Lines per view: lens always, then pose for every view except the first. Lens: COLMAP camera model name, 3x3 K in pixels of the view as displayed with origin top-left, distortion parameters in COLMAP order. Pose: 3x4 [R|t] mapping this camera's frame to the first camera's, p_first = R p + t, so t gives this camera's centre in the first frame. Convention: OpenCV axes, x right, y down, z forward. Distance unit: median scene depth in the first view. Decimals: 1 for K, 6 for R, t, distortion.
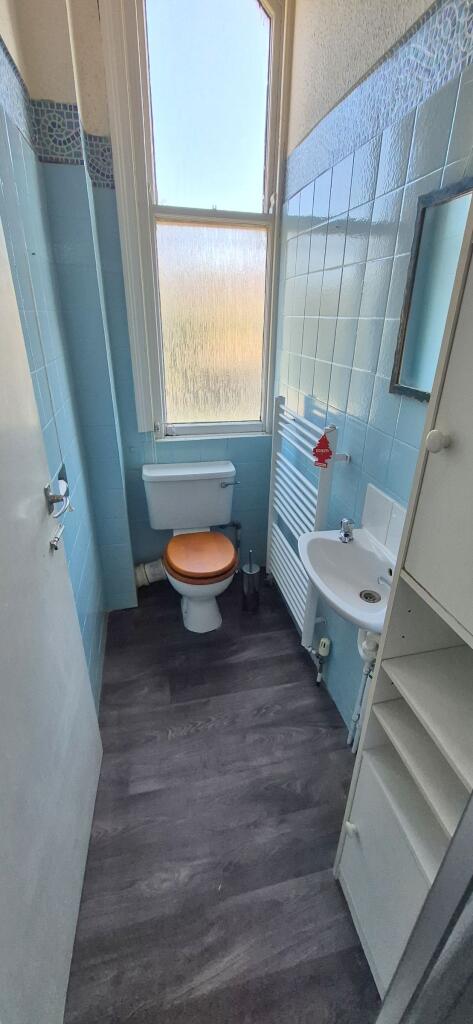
lens RADIAL K [[408.8, 0, 240.9], [0, 408.8, 512.1], [0, 0, 1]] dist [-0.002266, -0.000379]
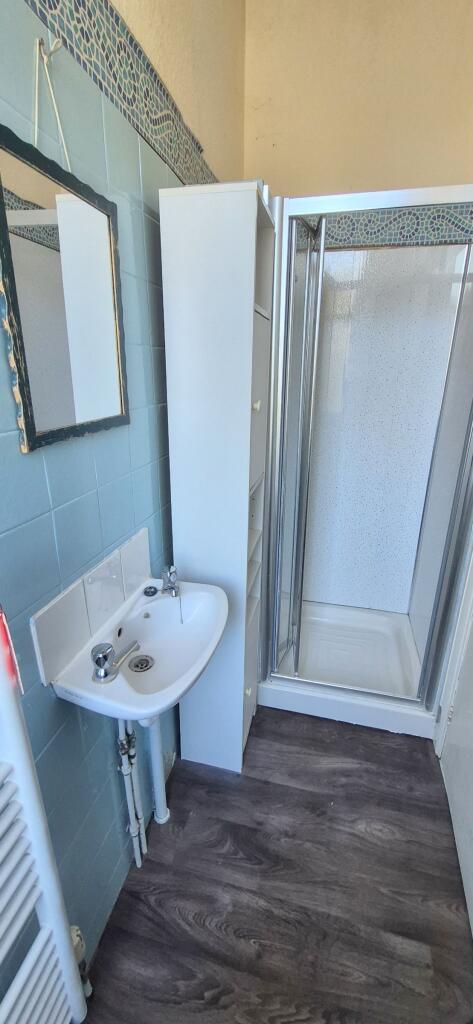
lens RADIAL K [[408.8, 0, 238.2], [0, 408.8, 508.1], [0, 0, 1]] dist [-0.002266, -0.000379]
pose [[-0.898081, -0.165983, 0.407308, -0.137032], [0.171105, 0.721261, 0.671197, -0.509695], [-0.405183, 0.672482, -0.619351, 1.148040]]
